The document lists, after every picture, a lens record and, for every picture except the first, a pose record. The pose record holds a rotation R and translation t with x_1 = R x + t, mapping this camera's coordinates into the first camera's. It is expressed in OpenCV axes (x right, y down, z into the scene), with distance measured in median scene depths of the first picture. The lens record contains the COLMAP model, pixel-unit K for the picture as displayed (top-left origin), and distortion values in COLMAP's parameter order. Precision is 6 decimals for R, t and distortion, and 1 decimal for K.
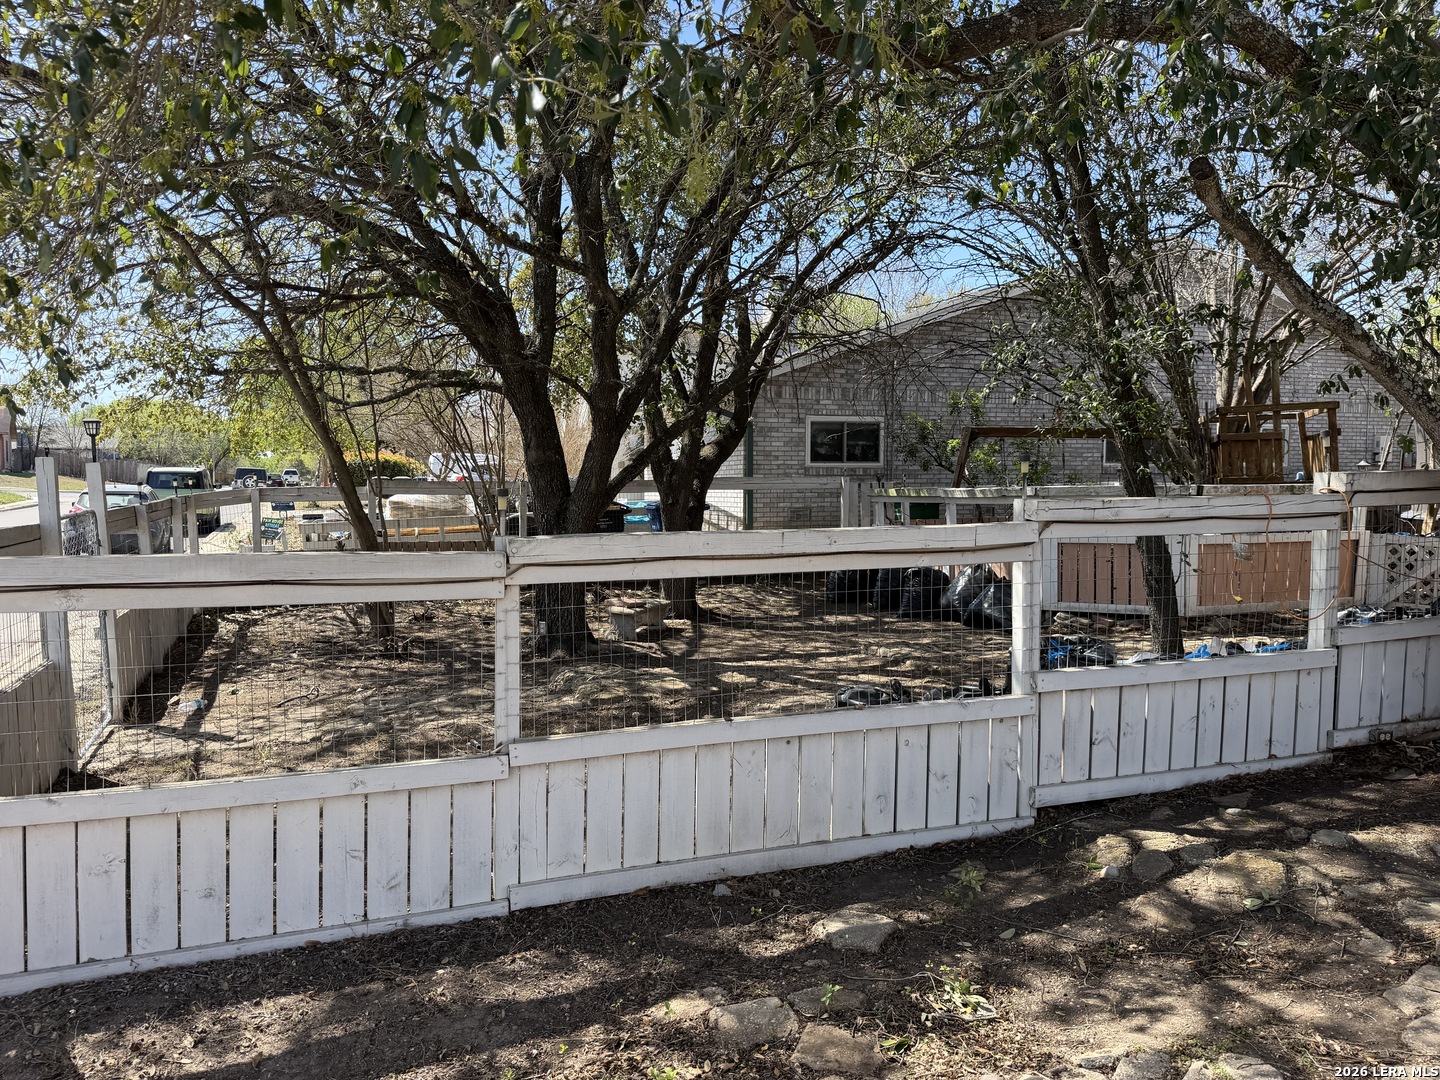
lens RADIAL K [[1017.8, 0, 720.0], [0, 1017.8, 540.0], [0, 0, 1]] dist [-0.007831, -0.002657]
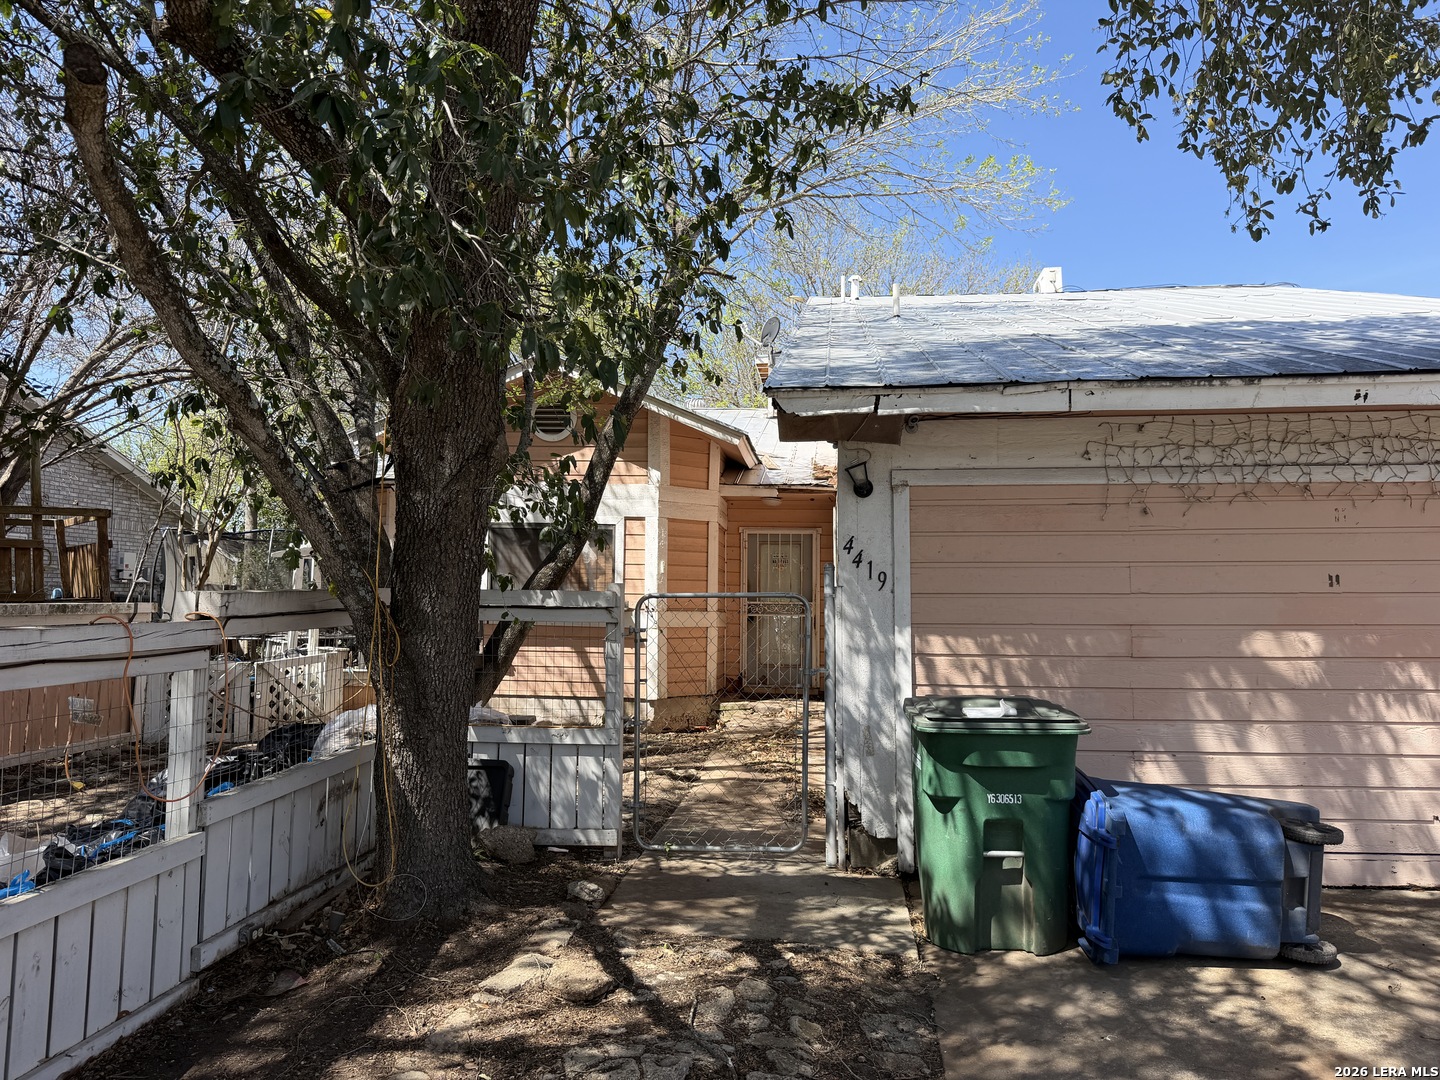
lens RADIAL K [[1017.8, 0, 720.0], [0, 1017.8, 540.0], [0, 0, 1]] dist [-0.007831, -0.002657]
pose [[0.424433, 0.059135, 0.903526, 0.087690], [0.045325, 0.995226, -0.086429, -0.021899], [-0.904324, 0.077635, 0.419727, 0.330432]]
